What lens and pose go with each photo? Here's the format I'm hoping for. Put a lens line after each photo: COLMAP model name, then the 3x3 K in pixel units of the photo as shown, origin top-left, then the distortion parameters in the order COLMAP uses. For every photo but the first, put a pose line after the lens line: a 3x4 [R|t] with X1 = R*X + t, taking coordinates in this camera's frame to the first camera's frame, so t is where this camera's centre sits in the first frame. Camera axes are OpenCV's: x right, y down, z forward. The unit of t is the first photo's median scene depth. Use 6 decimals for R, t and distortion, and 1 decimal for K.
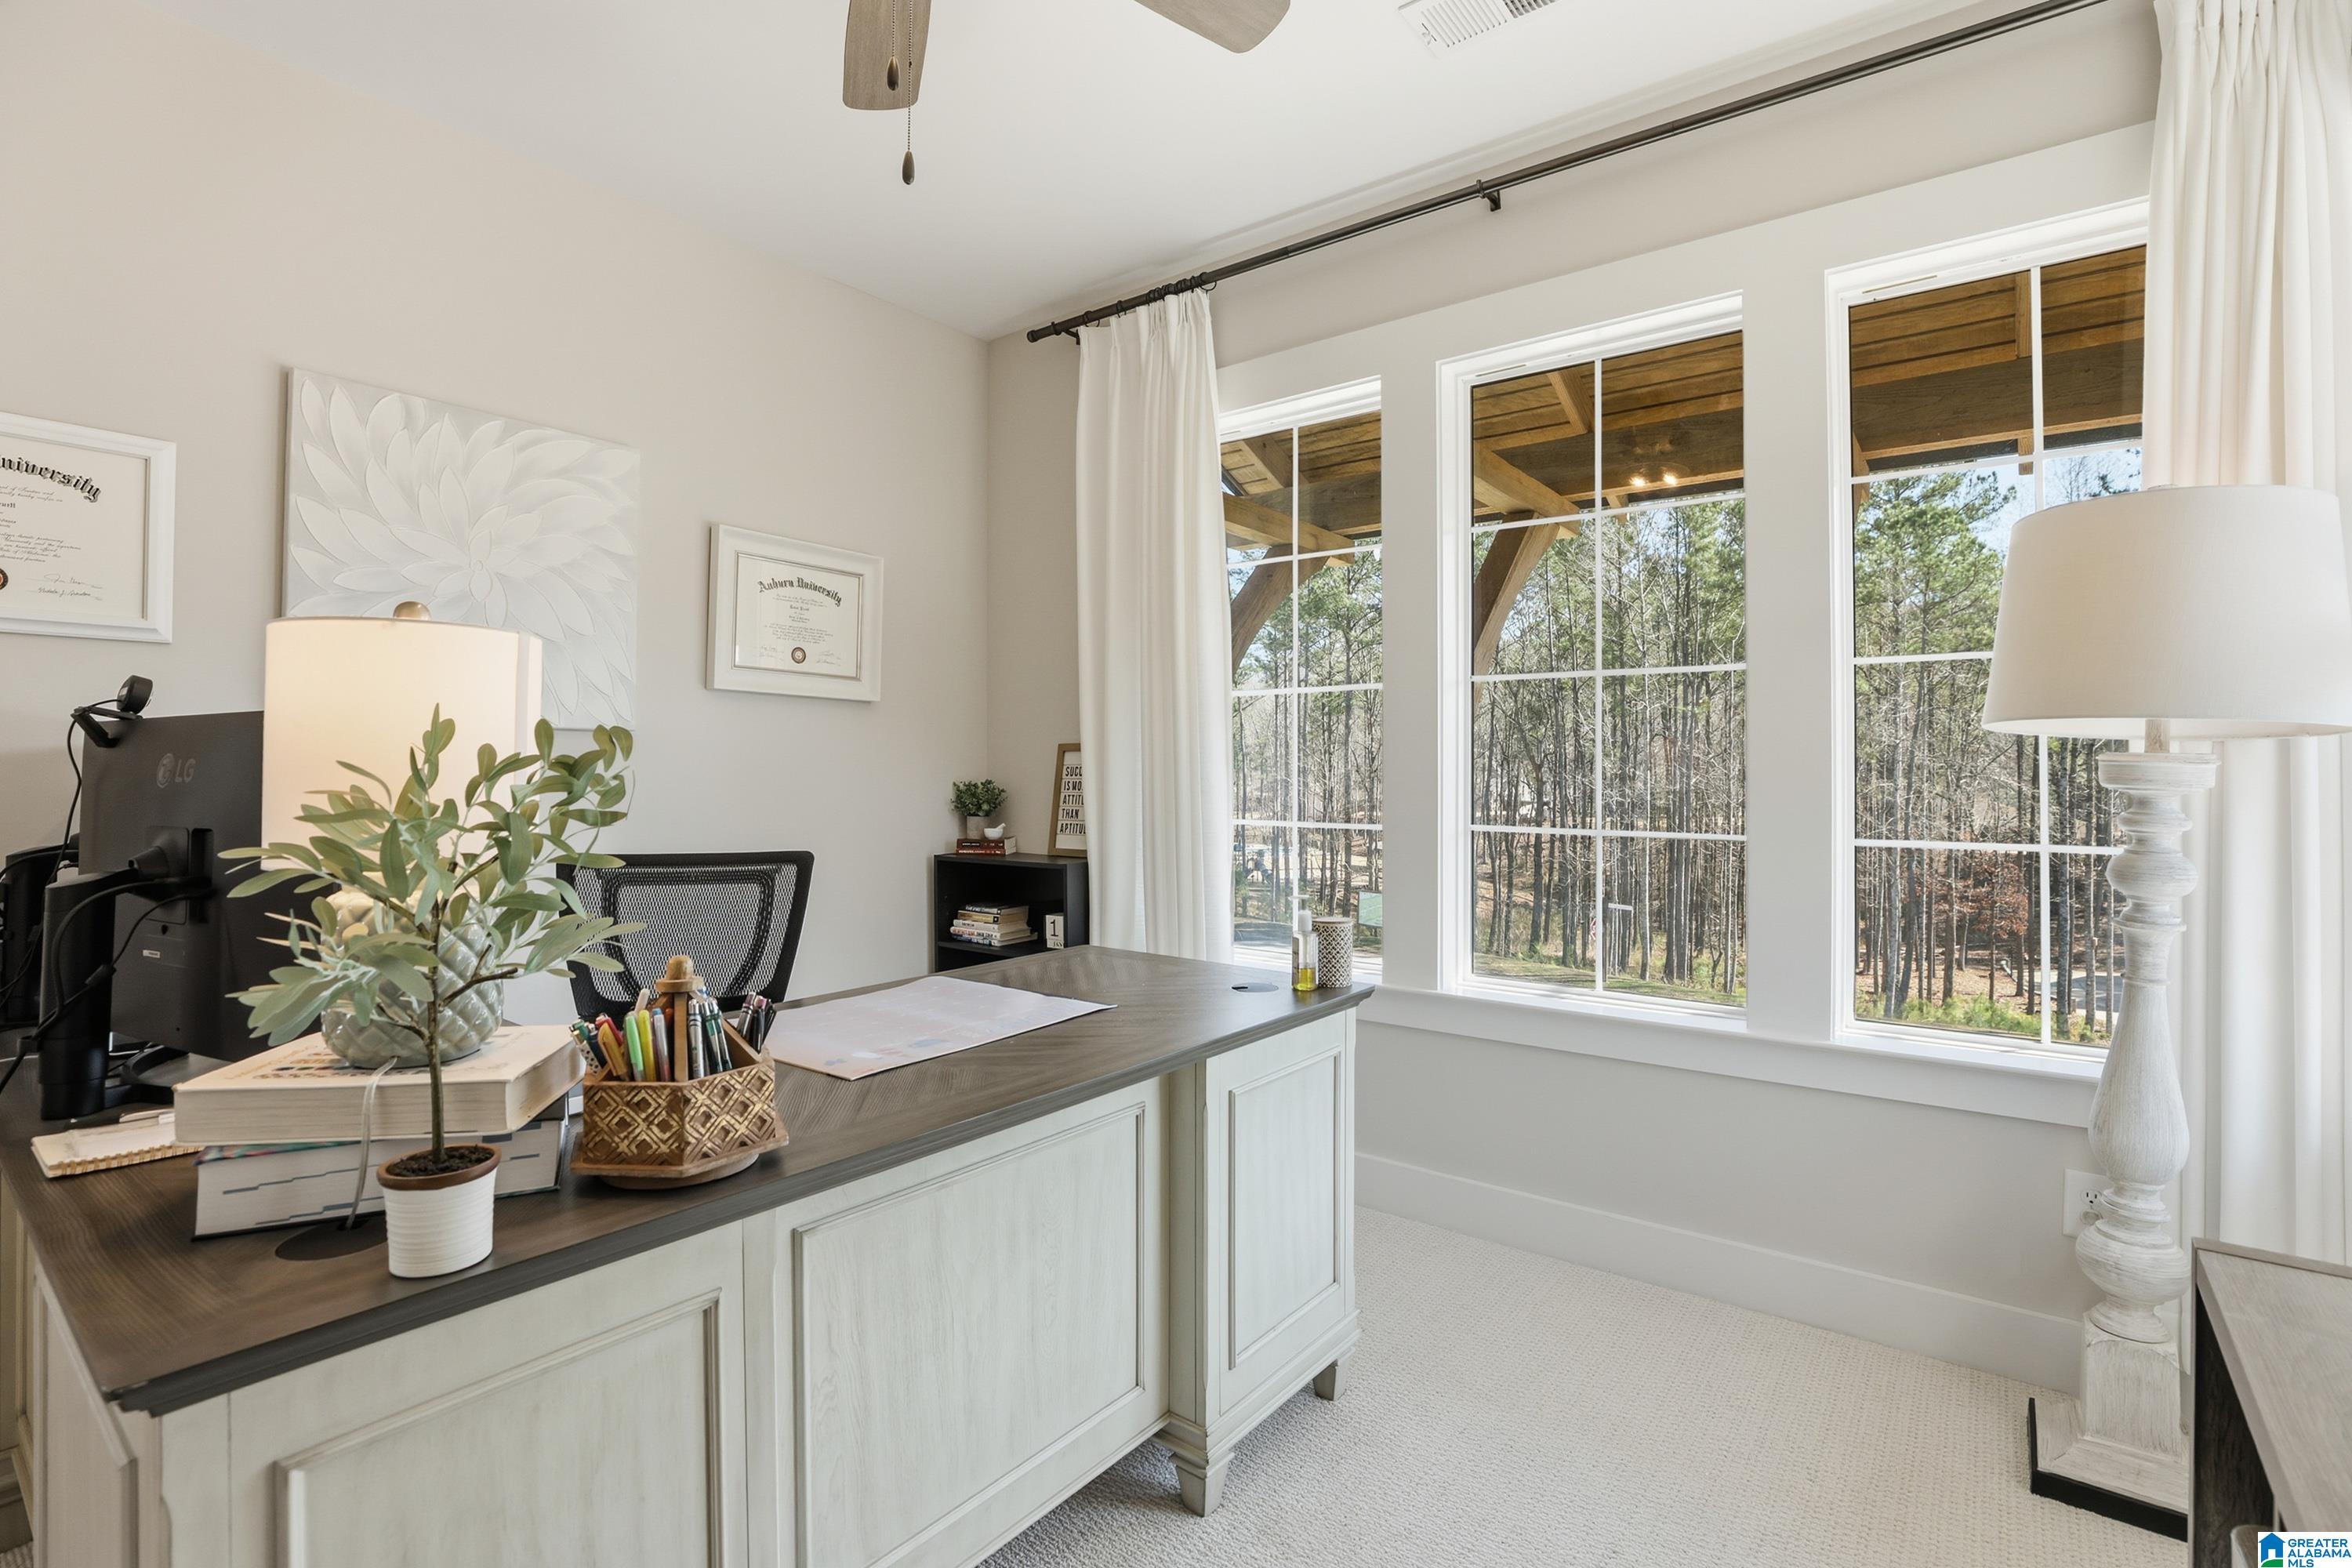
lens RADIAL K [[1086.2, 0, 1177.4], [0, 1086.2, 785.5], [0, 0, 1]] dist [-0.007943, 0.000853]
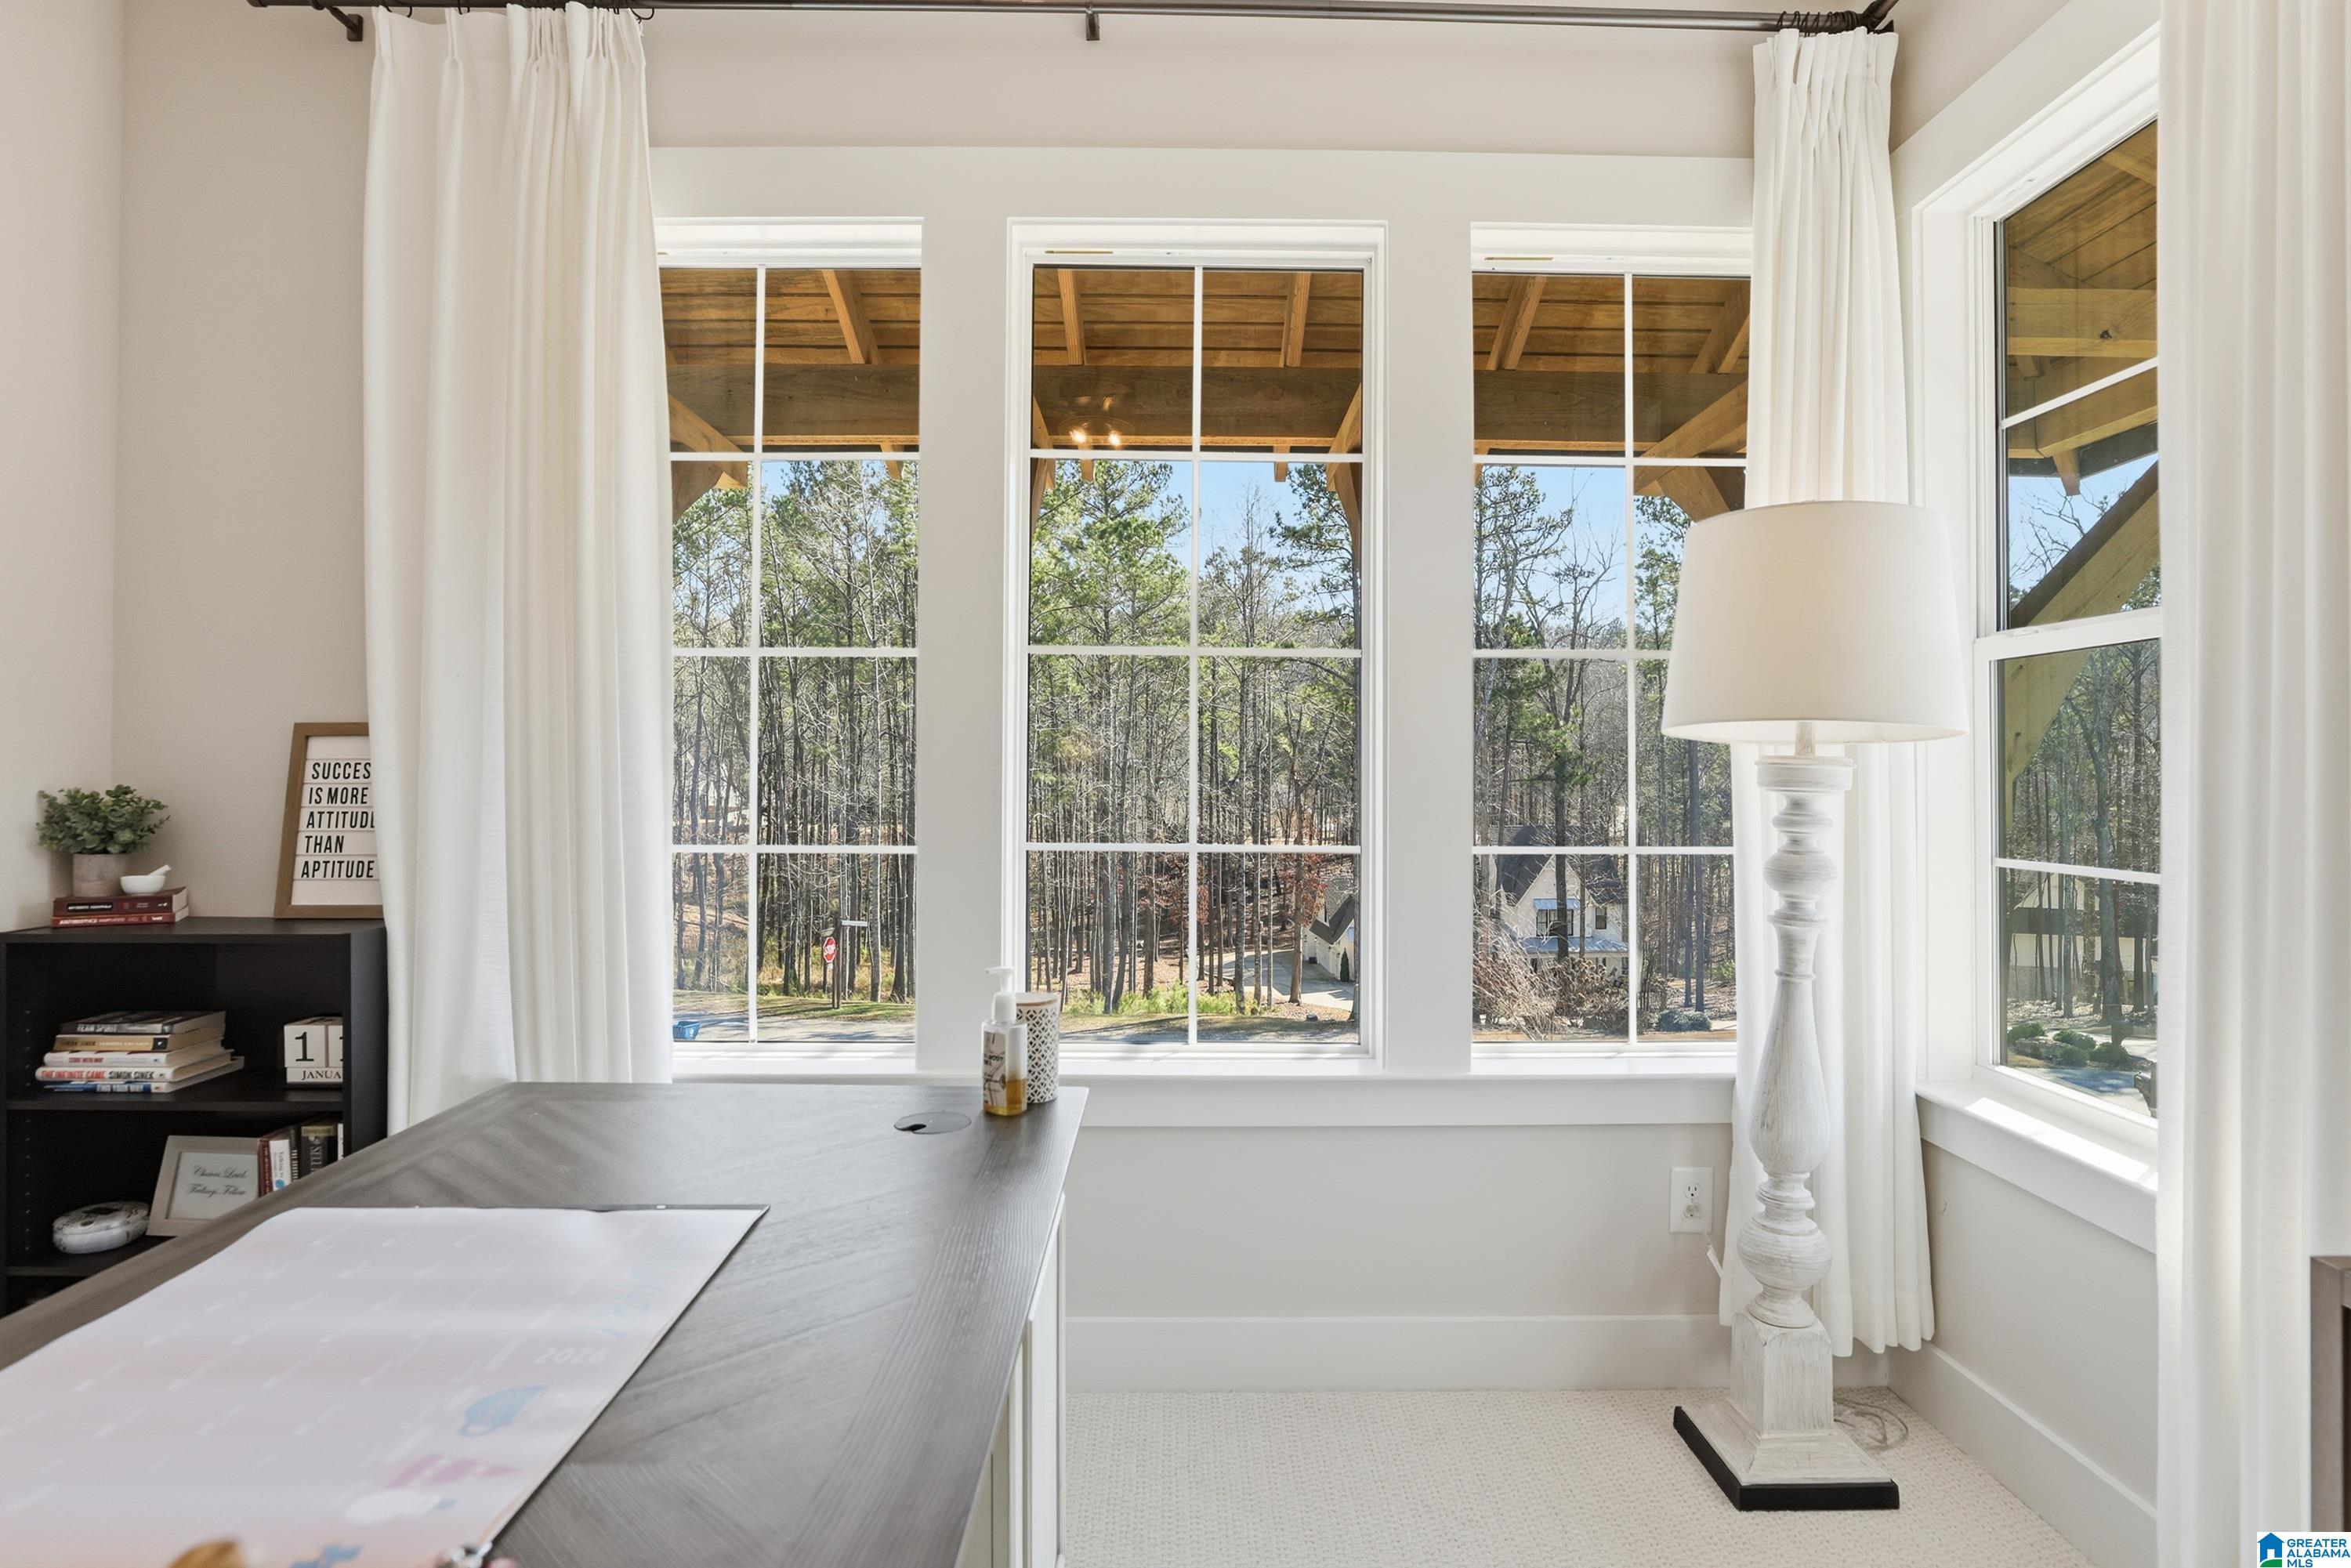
lens RADIAL K [[1254.6, 0, 1178.7], [0, 1254.6, 773.6], [0, 0, 1]] dist [-0.011795, 0.002154]
pose [[0.790710, 0.001537, 0.612189, -0.151476], [0.005387, 0.999941, -0.009469, -0.002750], [-0.612167, 0.010785, 0.790655, 0.203363]]
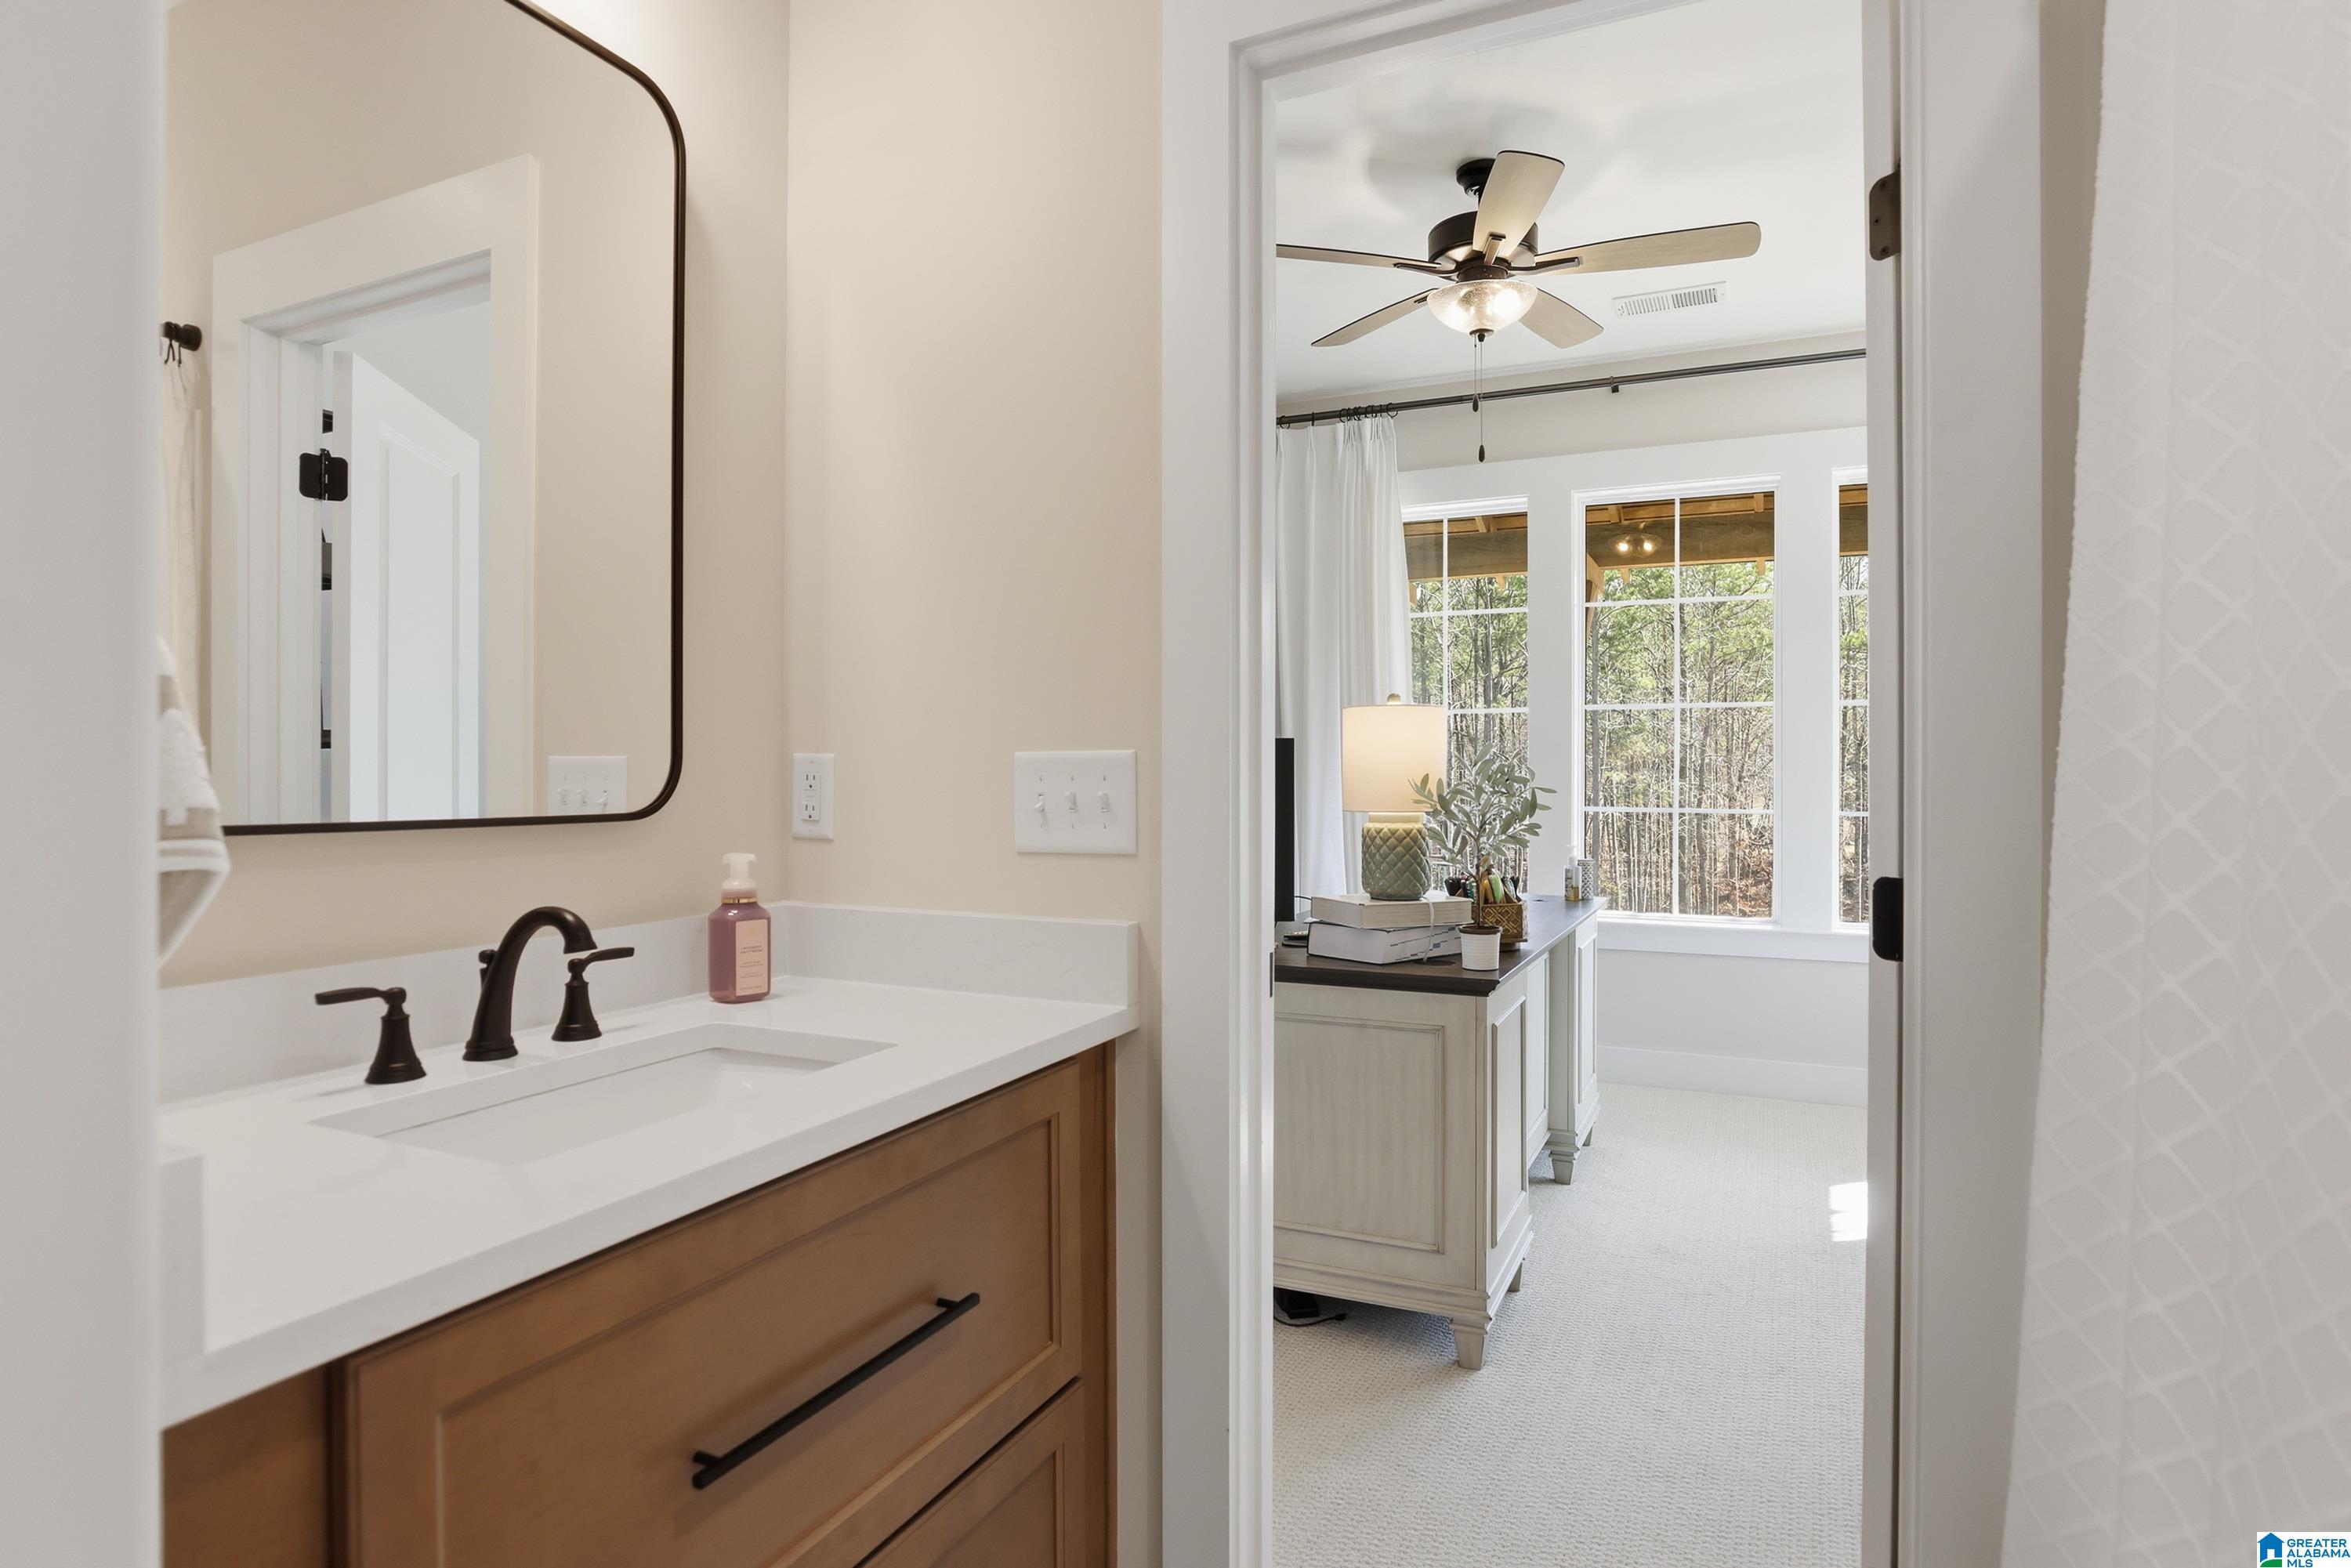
lens RADIAL K [[1266.1, 0, 1178.3], [0, 1266.1, 769.2], [0, 0, 1]] dist [-0.029541, 0.000116]
pose [[0.976731, -0.002831, 0.214449, -0.514424], [0.006499, 0.999844, -0.016400, 0.012202], [-0.214369, 0.017412, 0.976597, -0.434291]]
